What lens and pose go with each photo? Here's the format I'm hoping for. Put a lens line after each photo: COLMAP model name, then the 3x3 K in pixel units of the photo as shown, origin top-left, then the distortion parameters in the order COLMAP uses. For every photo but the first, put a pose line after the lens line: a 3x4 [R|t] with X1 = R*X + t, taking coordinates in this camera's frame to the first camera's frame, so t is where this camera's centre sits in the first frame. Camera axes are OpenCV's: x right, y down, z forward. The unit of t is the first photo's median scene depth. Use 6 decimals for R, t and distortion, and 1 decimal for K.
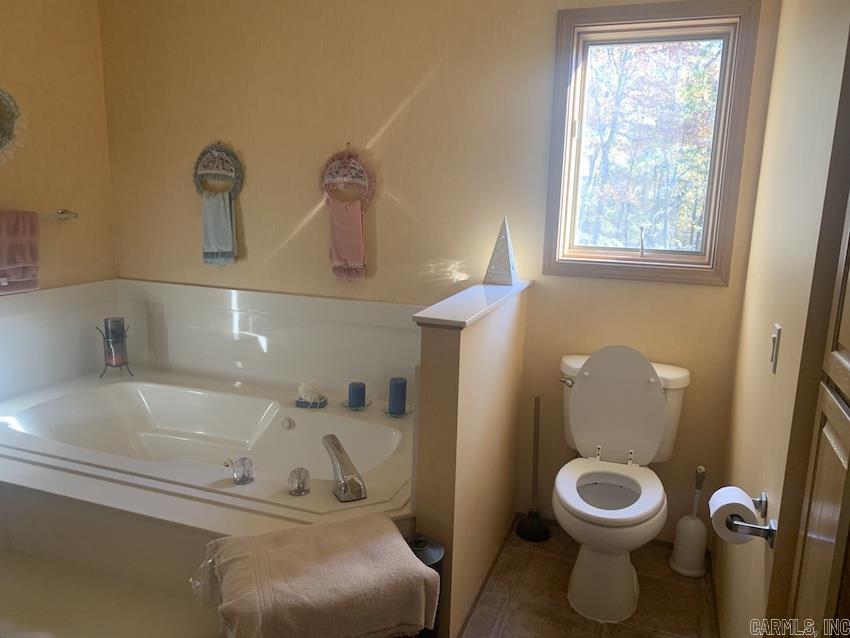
lens RADIAL K [[661.1, 0, 424.7], [0, 661.1, 323.5], [0, 0, 1]] dist [0.018019, 0.002520]
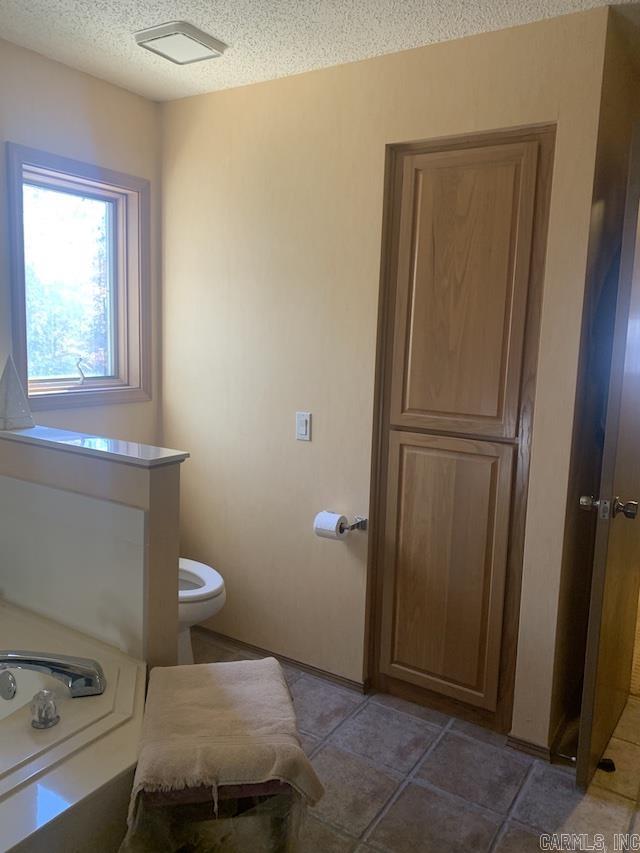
lens RADIAL K [[663.4, 0, 319.5], [0, 663.4, 421.0], [0, 0, 1]] dist [0.018019, 0.002520]
pose [[0.218232, -0.153952, 0.963677, -0.708196], [0.175057, 0.977637, 0.116539, -0.108904], [-0.960067, 0.143266, 0.240302, 0.391112]]
